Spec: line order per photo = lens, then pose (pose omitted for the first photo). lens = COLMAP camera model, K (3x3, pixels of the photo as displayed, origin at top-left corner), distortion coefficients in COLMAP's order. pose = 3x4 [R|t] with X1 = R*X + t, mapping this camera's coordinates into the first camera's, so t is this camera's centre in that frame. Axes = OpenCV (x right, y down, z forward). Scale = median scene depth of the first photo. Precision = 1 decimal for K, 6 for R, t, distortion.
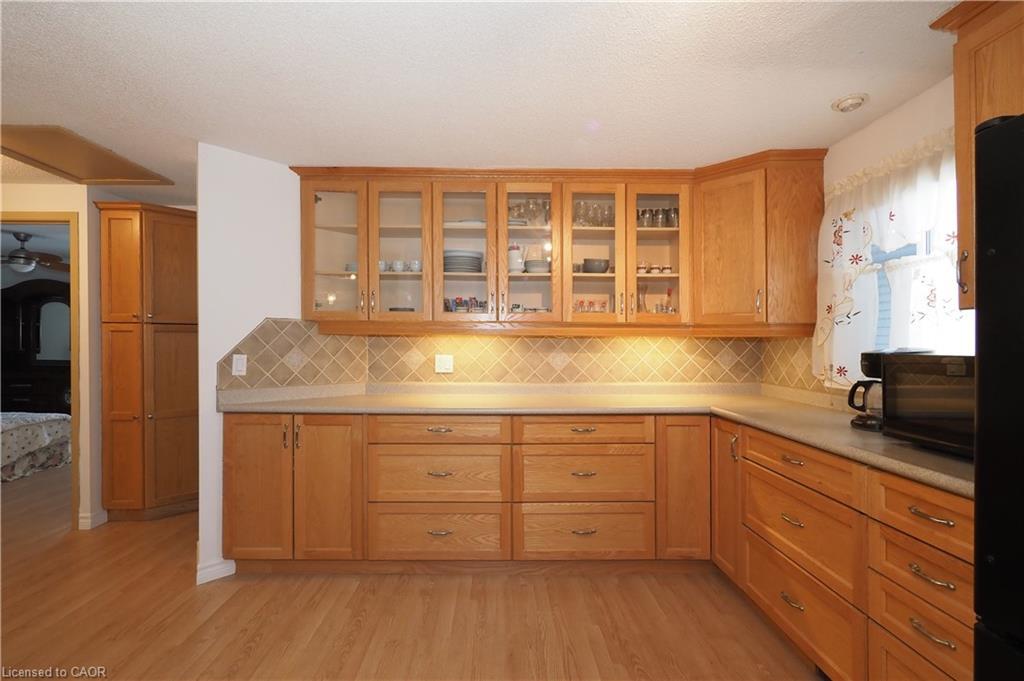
lens RADIAL K [[470.7, 0, 512.0], [0, 470.7, 340.5], [0, 0, 1]] dist [-0.002296, -0.000395]
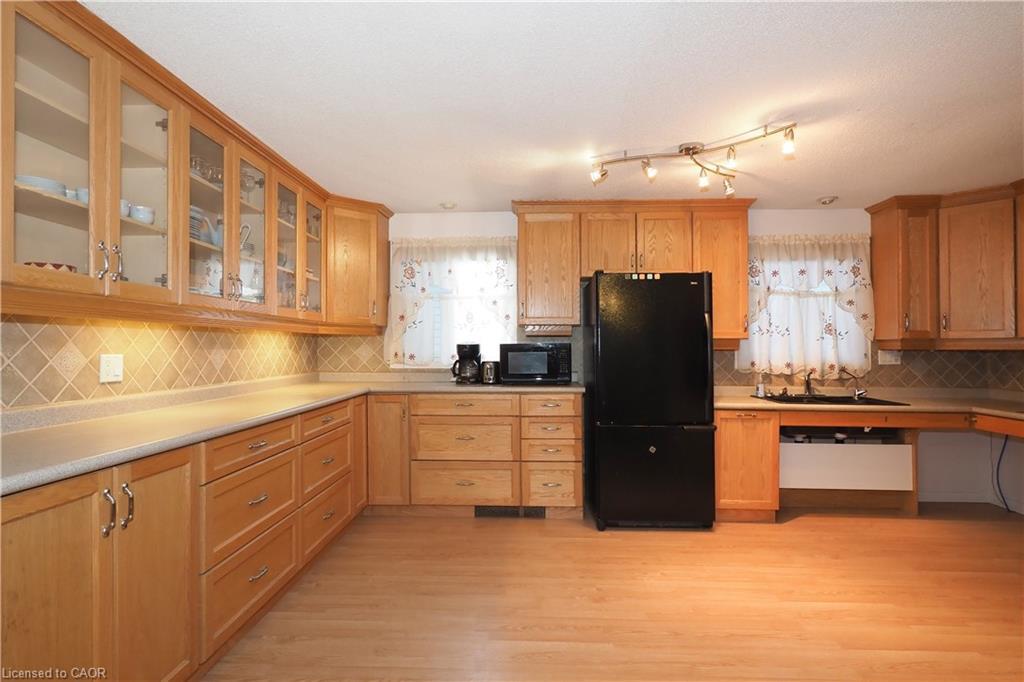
lens RADIAL K [[553.7, 0, 477.1], [0, 553.7, 331.0], [0, 0, 1]] dist [0.002776, 0.001321]
pose [[0.089251, 0.024563, 0.995706, -1.062378], [-0.005572, 0.999693, -0.024162, 0.018234], [-0.995994, -0.003392, 0.089360, 0.549563]]
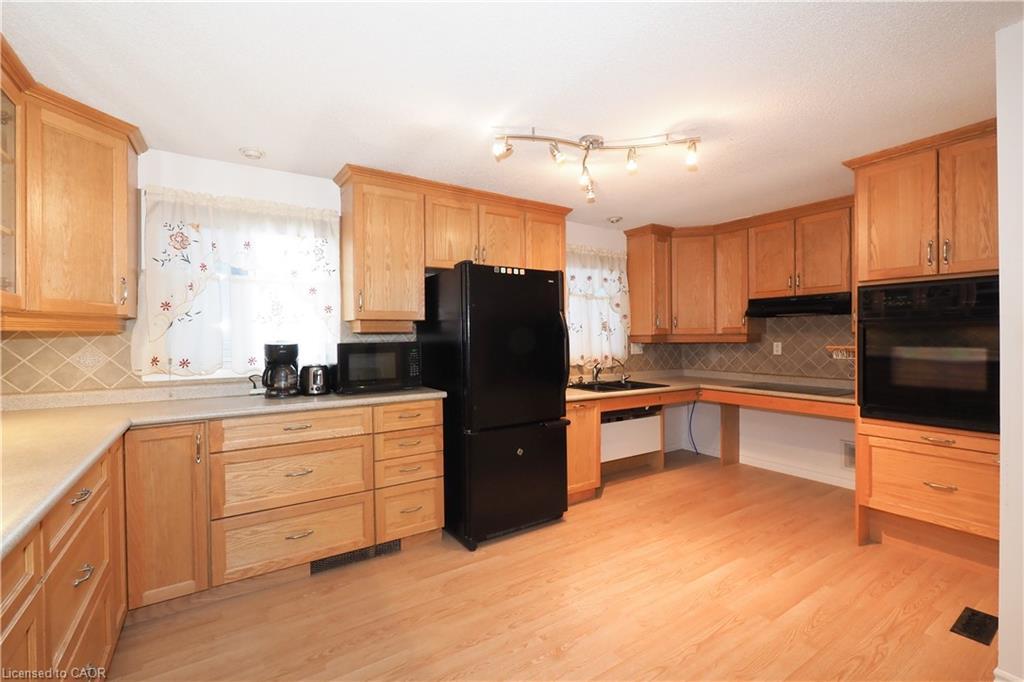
lens RADIAL K [[483.2, 0, 529.3], [0, 483.2, 328.0], [0, 0, 1]] dist [-0.001626, 0.000244]
pose [[-0.543807, 0.015340, 0.839070, -0.632633], [0.001288, 0.999847, -0.017445, 0.001986], [-0.839209, -0.008406, -0.543744, 0.846480]]
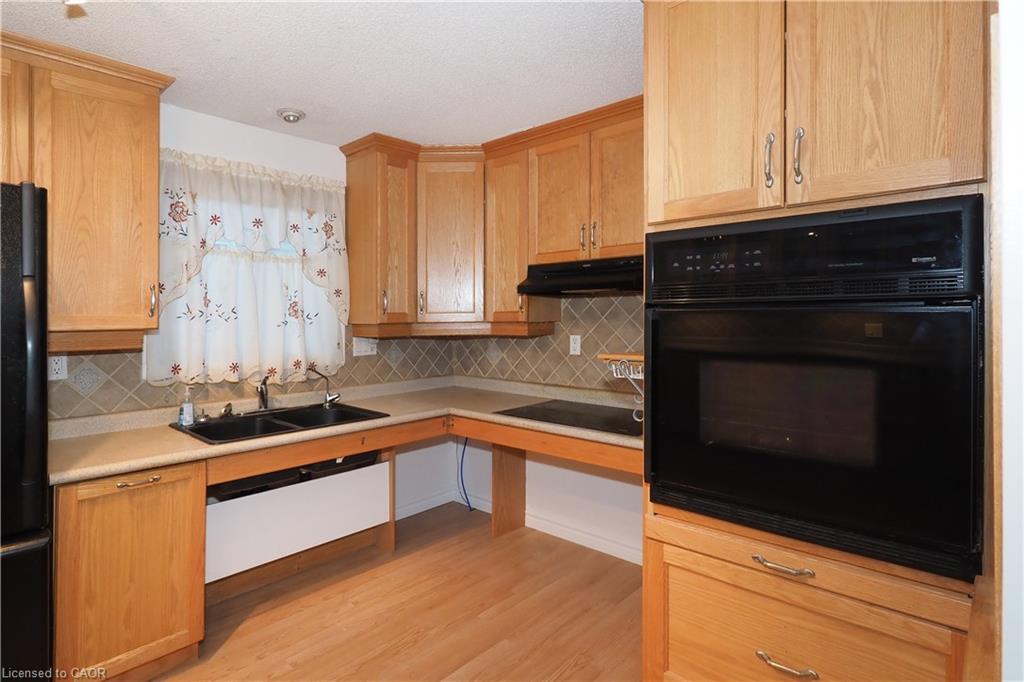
lens RADIAL K [[579.1, 0, 516.1], [0, 579.1, 307.2], [0, 0, 1]] dist [-0.002360, -0.001018]
pose [[-0.730476, 0.012281, 0.682828, -0.452782], [0.004464, 0.999903, -0.013209, -0.022045], [-0.682924, -0.006600, -0.730460, 0.199814]]
